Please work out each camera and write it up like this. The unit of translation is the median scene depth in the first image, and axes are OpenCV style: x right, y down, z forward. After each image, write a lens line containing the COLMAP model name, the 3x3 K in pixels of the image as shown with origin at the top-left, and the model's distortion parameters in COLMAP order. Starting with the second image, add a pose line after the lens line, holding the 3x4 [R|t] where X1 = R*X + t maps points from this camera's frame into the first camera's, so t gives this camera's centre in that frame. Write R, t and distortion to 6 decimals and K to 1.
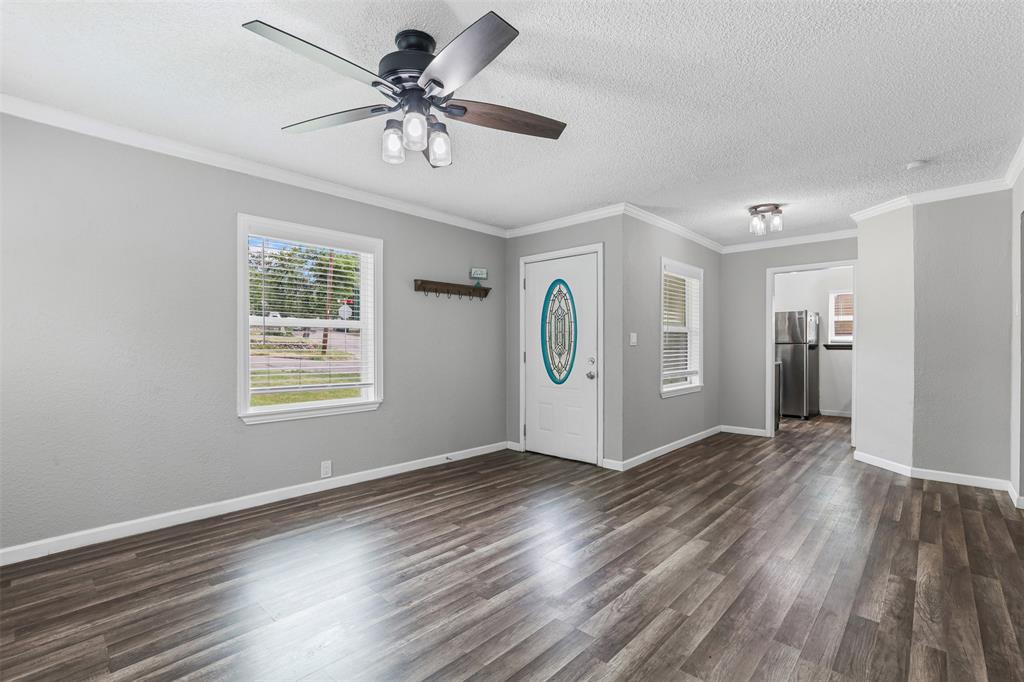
lens RADIAL K [[467.7, 0, 521.9], [0, 467.7, 348.7], [0, 0, 1]] dist [-0.028296, 0.004666]
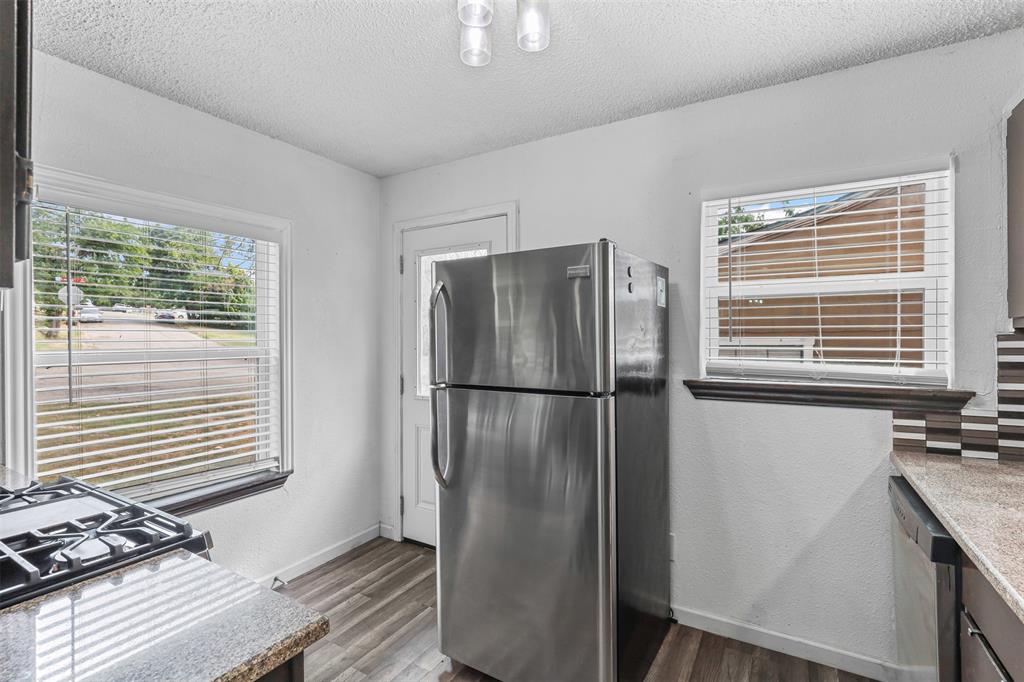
lens RADIAL K [[467.7, 0, 519.0], [0, 467.7, 339.1], [0, 0, 1]] dist [-0.028296, 0.004666]
pose [[0.980631, 0.004057, 0.195822, 1.028019], [-0.003534, 0.999989, -0.003020, -0.068909], [-0.195832, 0.002269, 0.980635, 1.528946]]
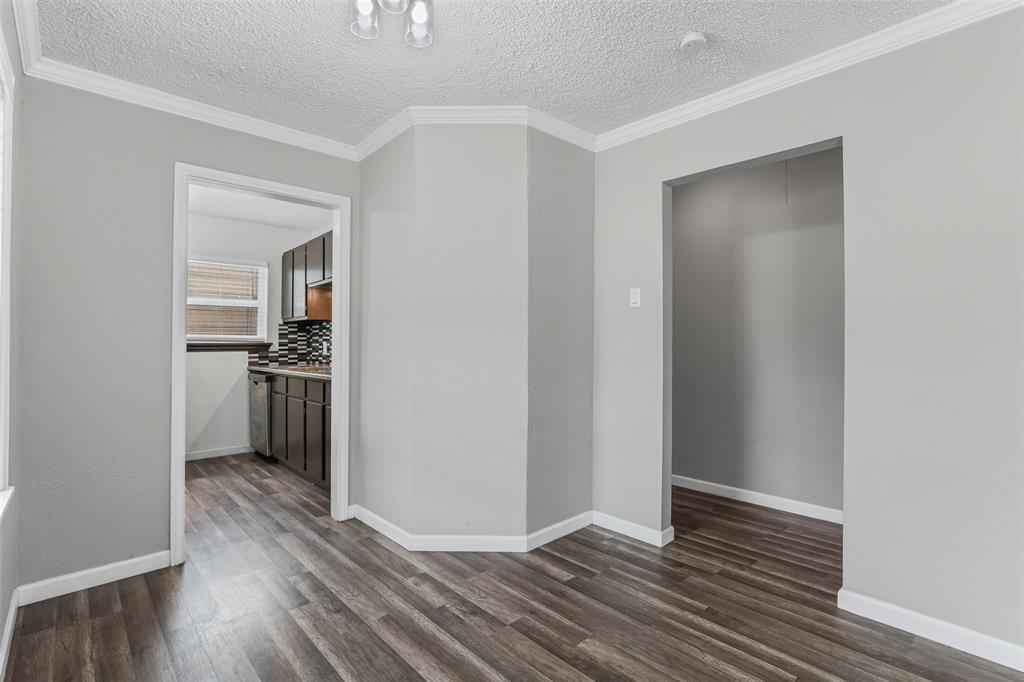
lens RADIAL K [[467.7, 0, 513.1], [0, 467.7, 331.0], [0, 0, 1]] dist [-0.028296, 0.004666]
pose [[0.080489, 0.031628, 0.996254, 0.231493], [0.007354, 0.999450, -0.032323, -0.004755], [-0.996728, 0.009928, 0.080213, 1.054568]]
